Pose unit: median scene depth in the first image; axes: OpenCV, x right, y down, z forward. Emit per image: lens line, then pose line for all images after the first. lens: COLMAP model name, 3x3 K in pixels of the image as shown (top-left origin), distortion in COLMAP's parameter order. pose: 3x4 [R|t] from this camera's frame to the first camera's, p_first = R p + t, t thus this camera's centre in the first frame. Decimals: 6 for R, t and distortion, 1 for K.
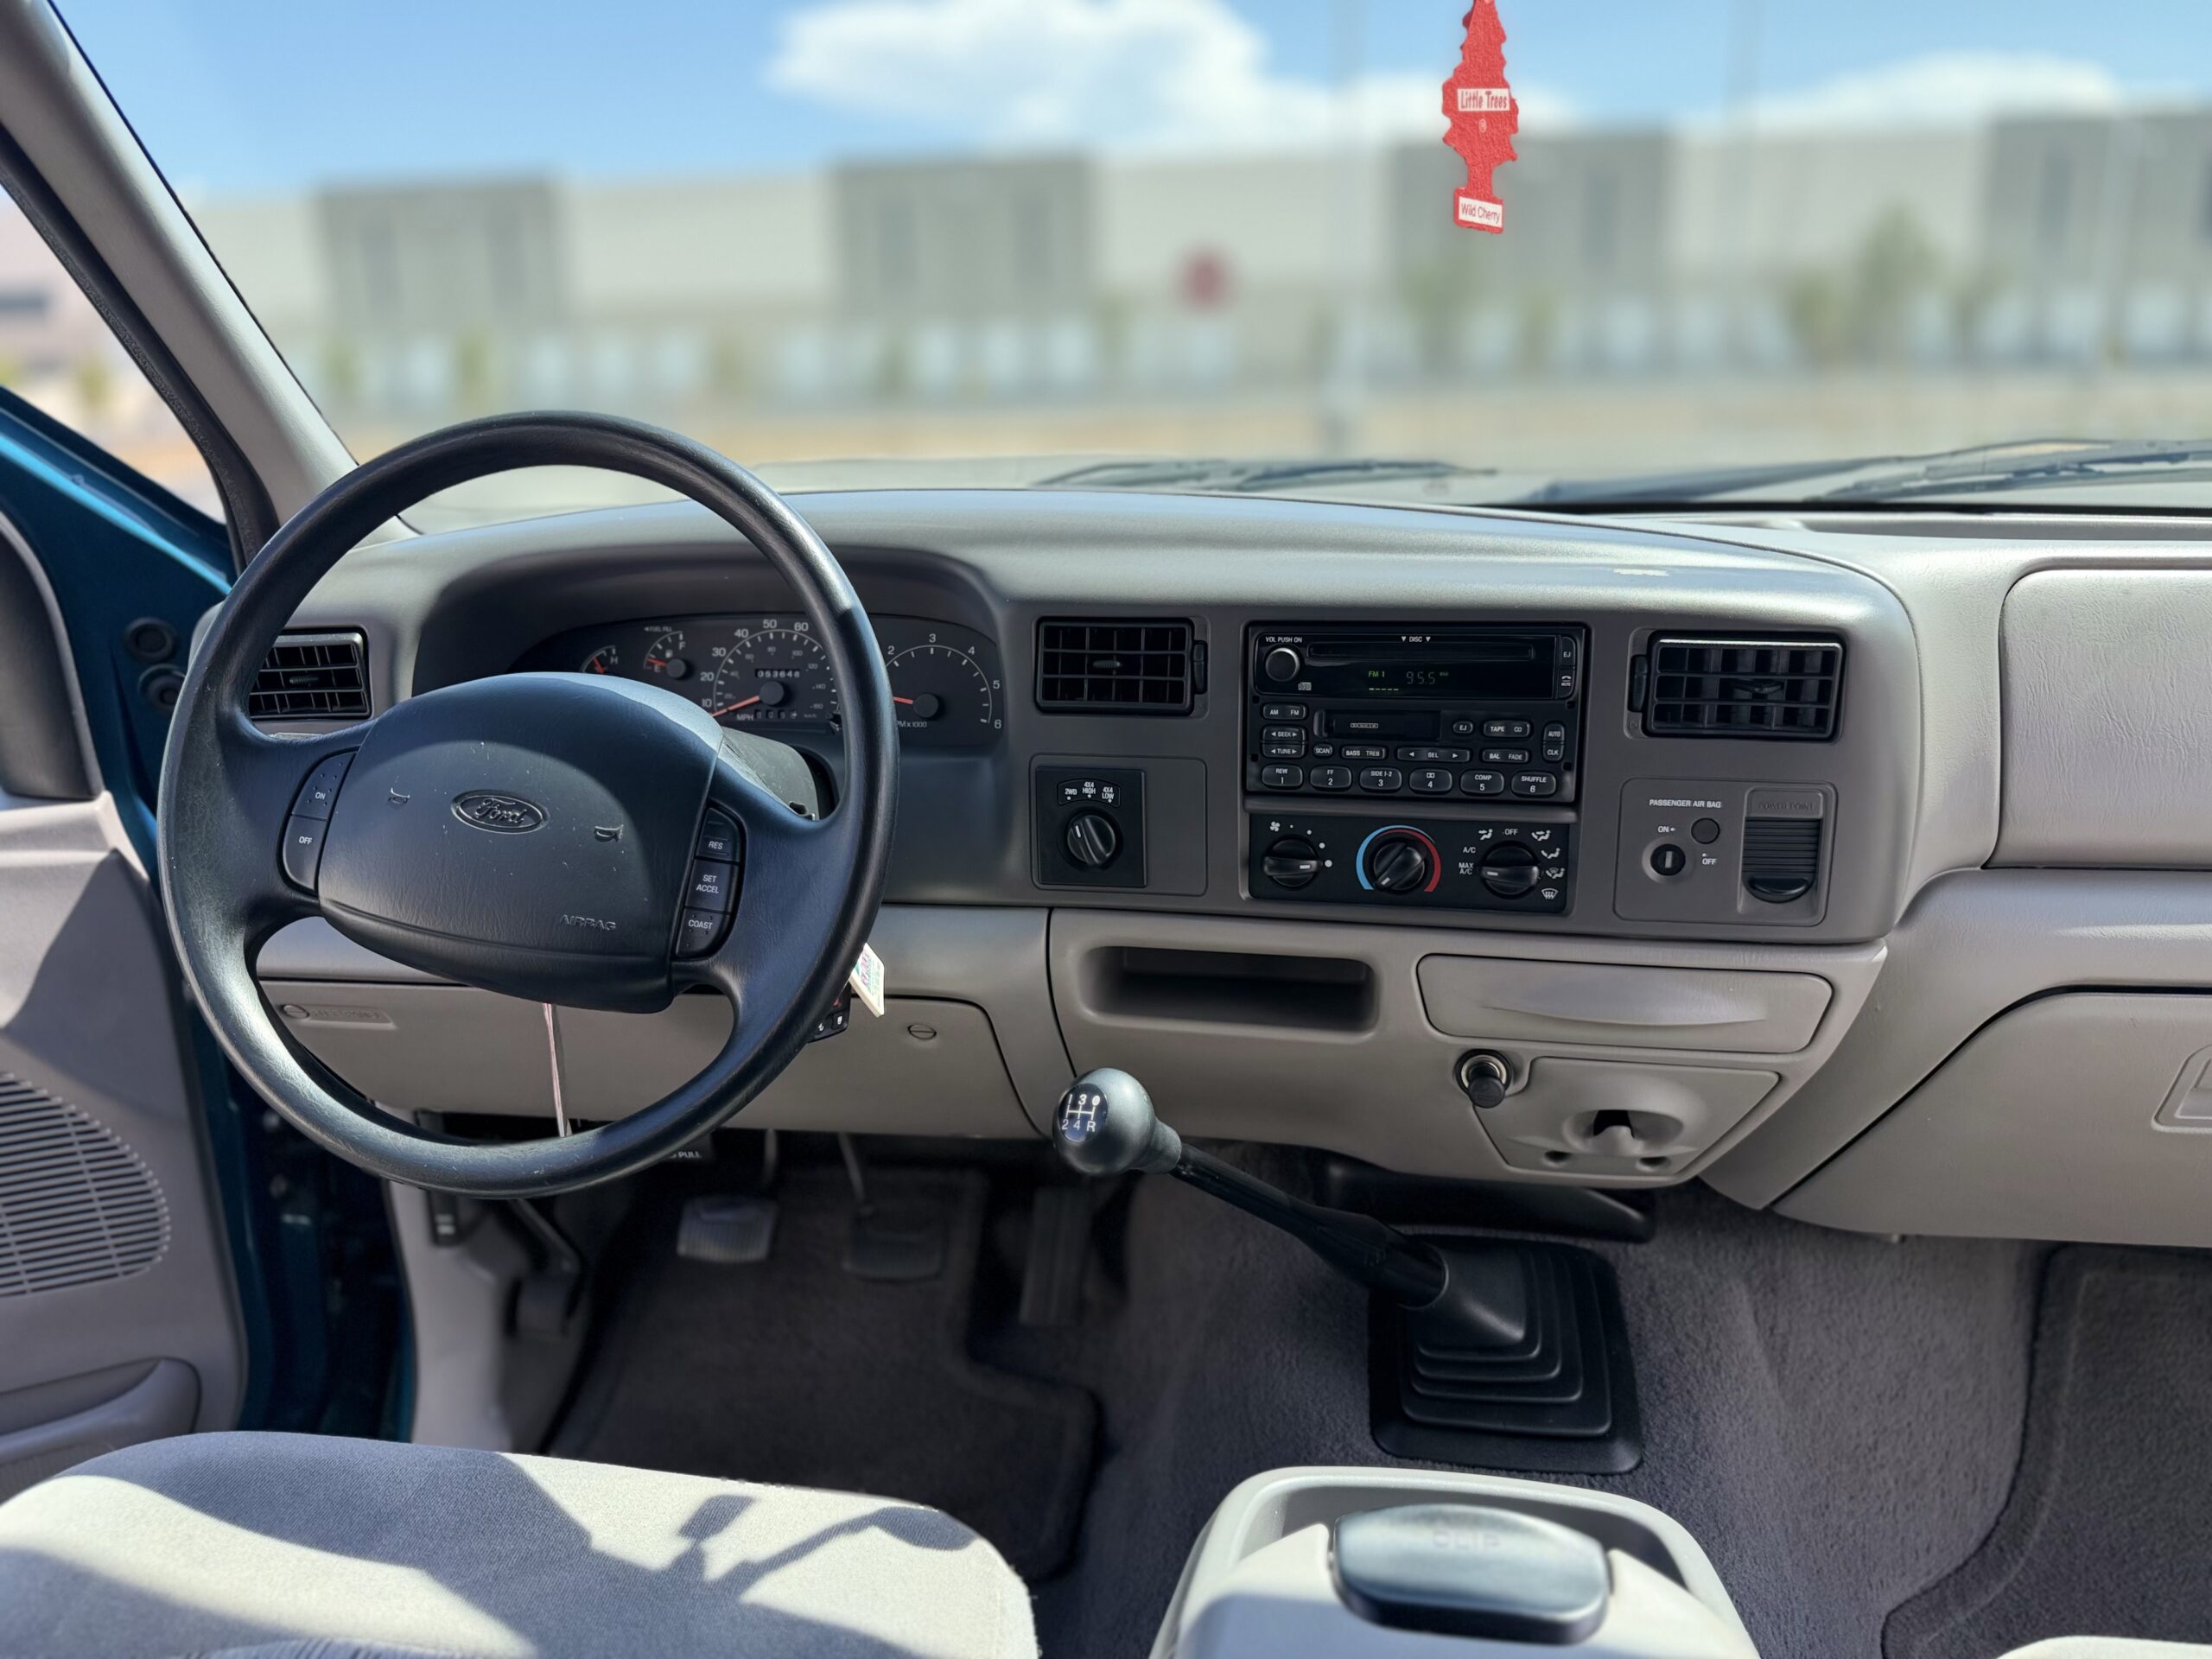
lens RADIAL K [[1541.2, 0, 1101.7], [0, 1541.2, 795.9], [0, 0, 1]] dist [0.070741, -0.112117]
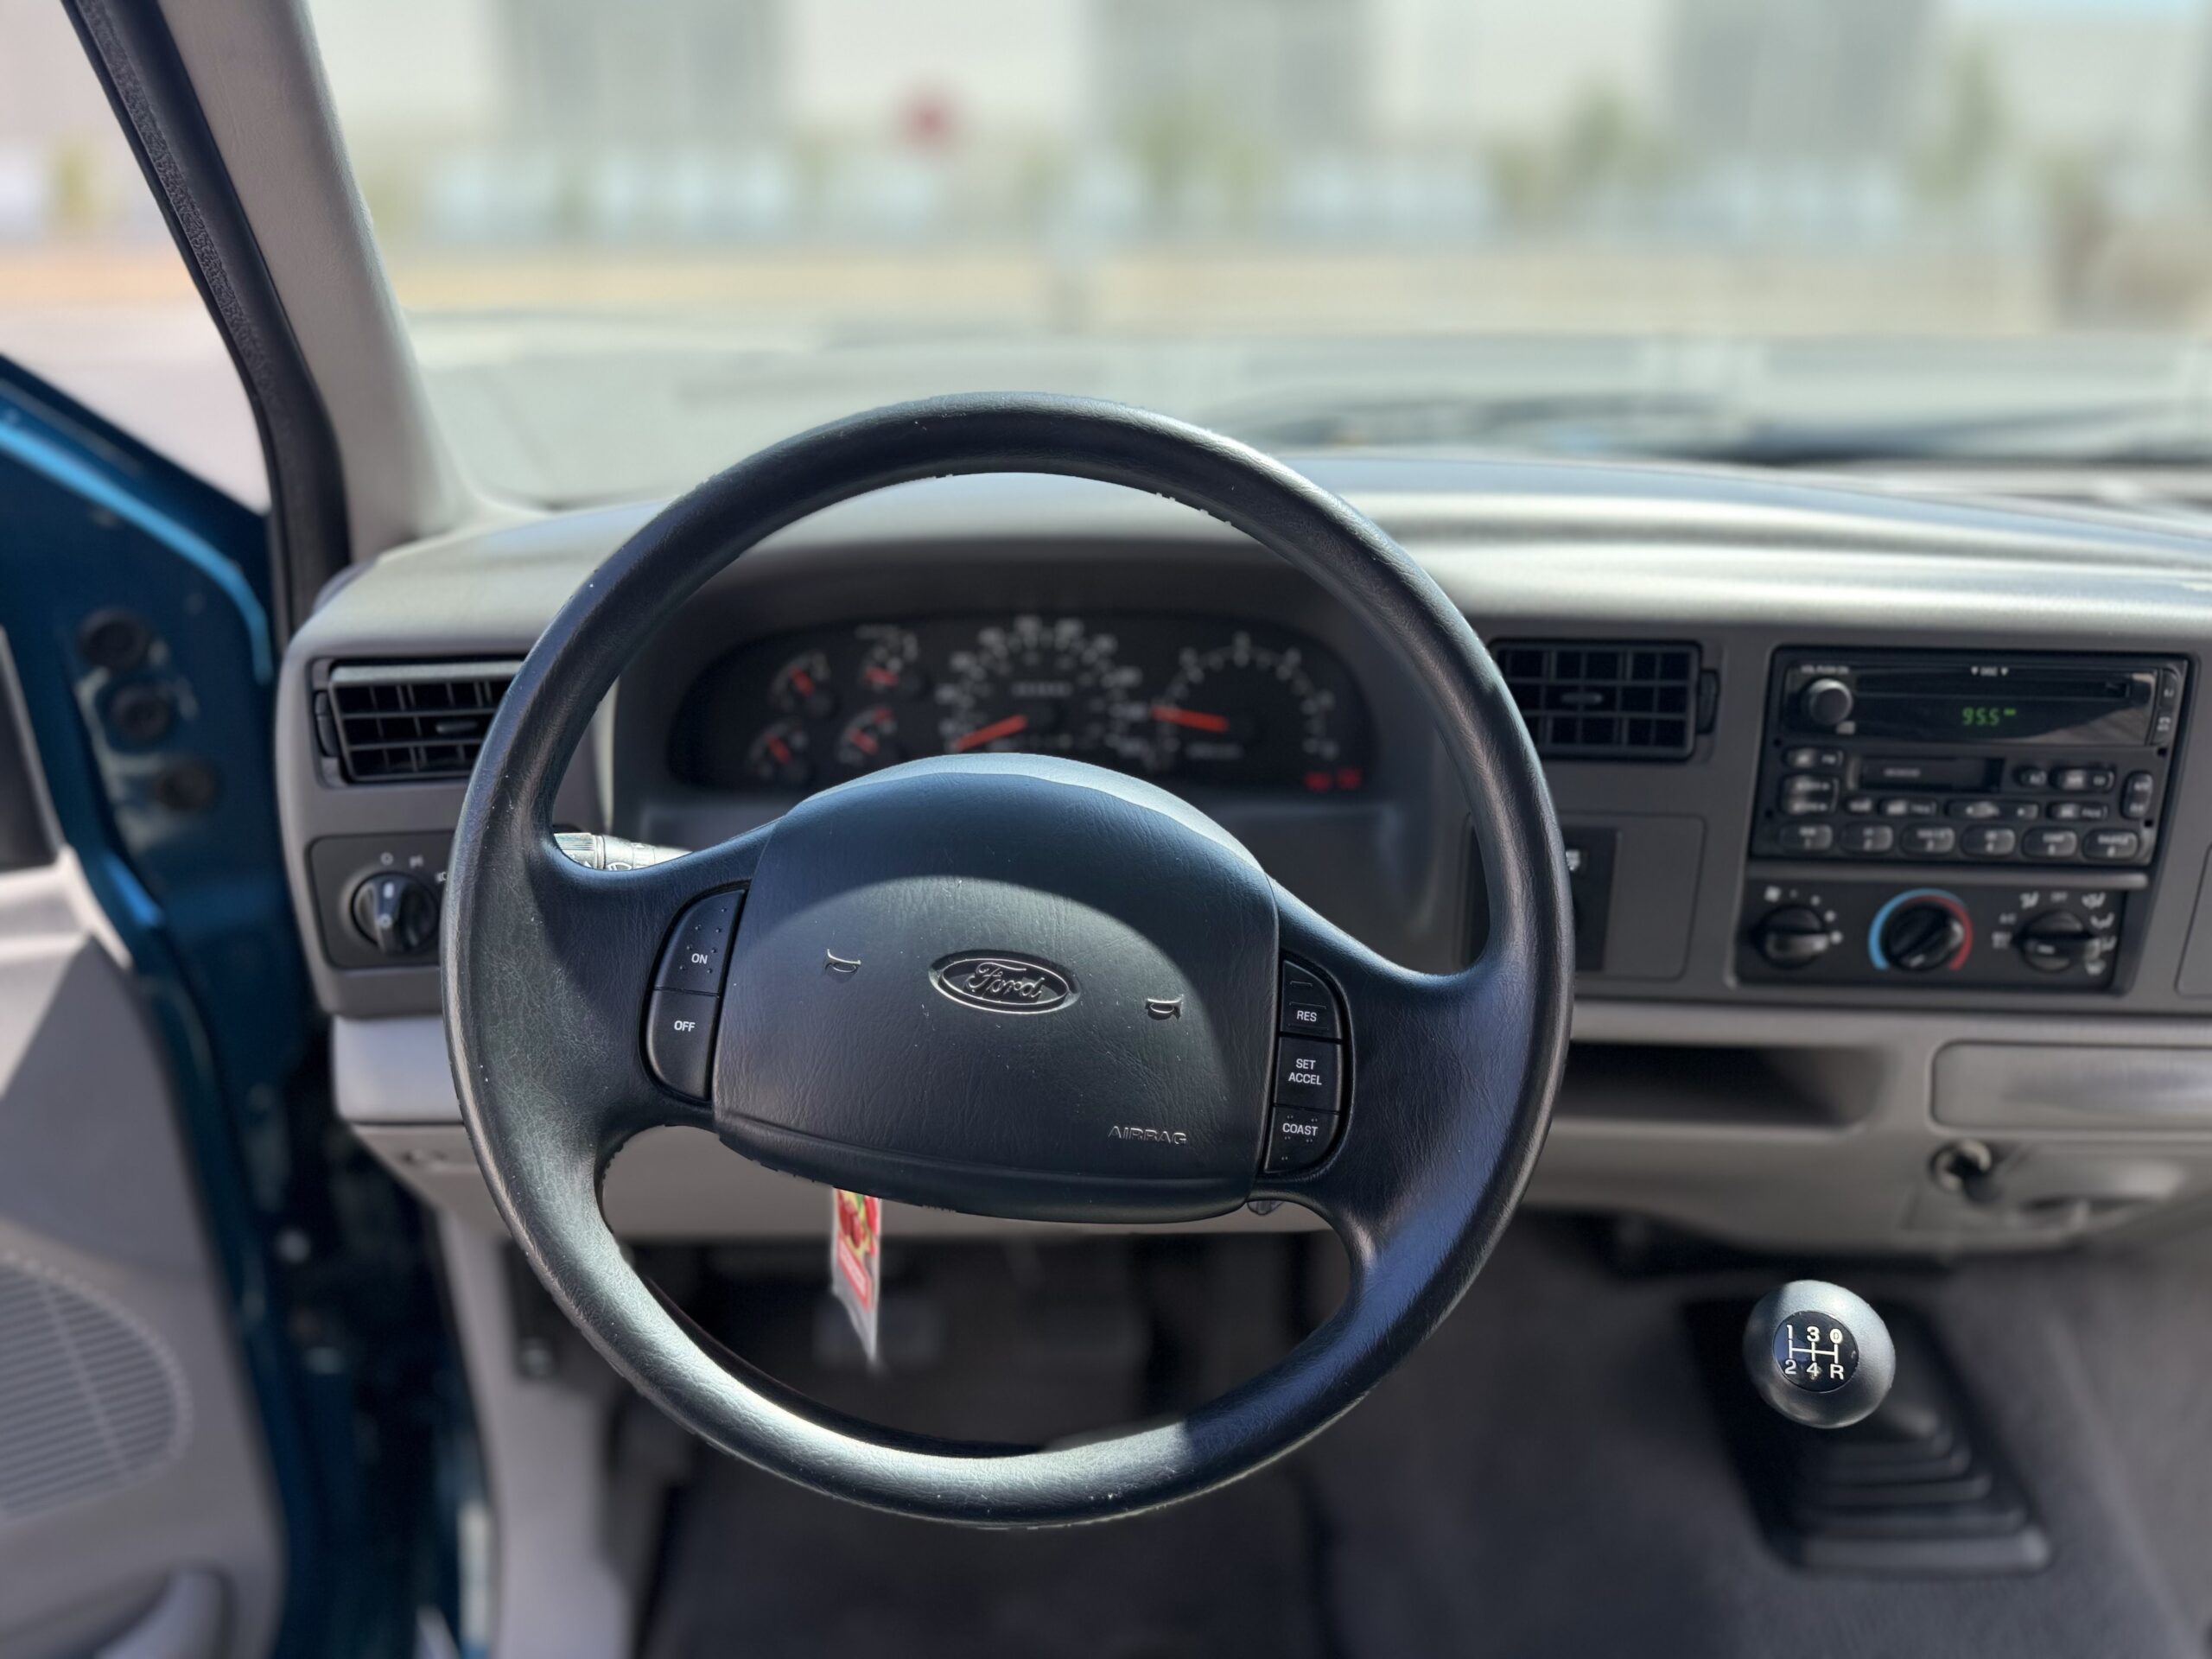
lens RADIAL K [[1539.4, 0, 1106.0], [0, 1539.4, 829.5], [0, 0, 1]] dist [0.140541, -0.262467]
pose [[0.983731, -0.034187, 0.176365, -0.380292], [0.016208, 0.994612, 0.102392, -0.105152], [-0.178915, -0.097868, 0.978985, 0.263454]]
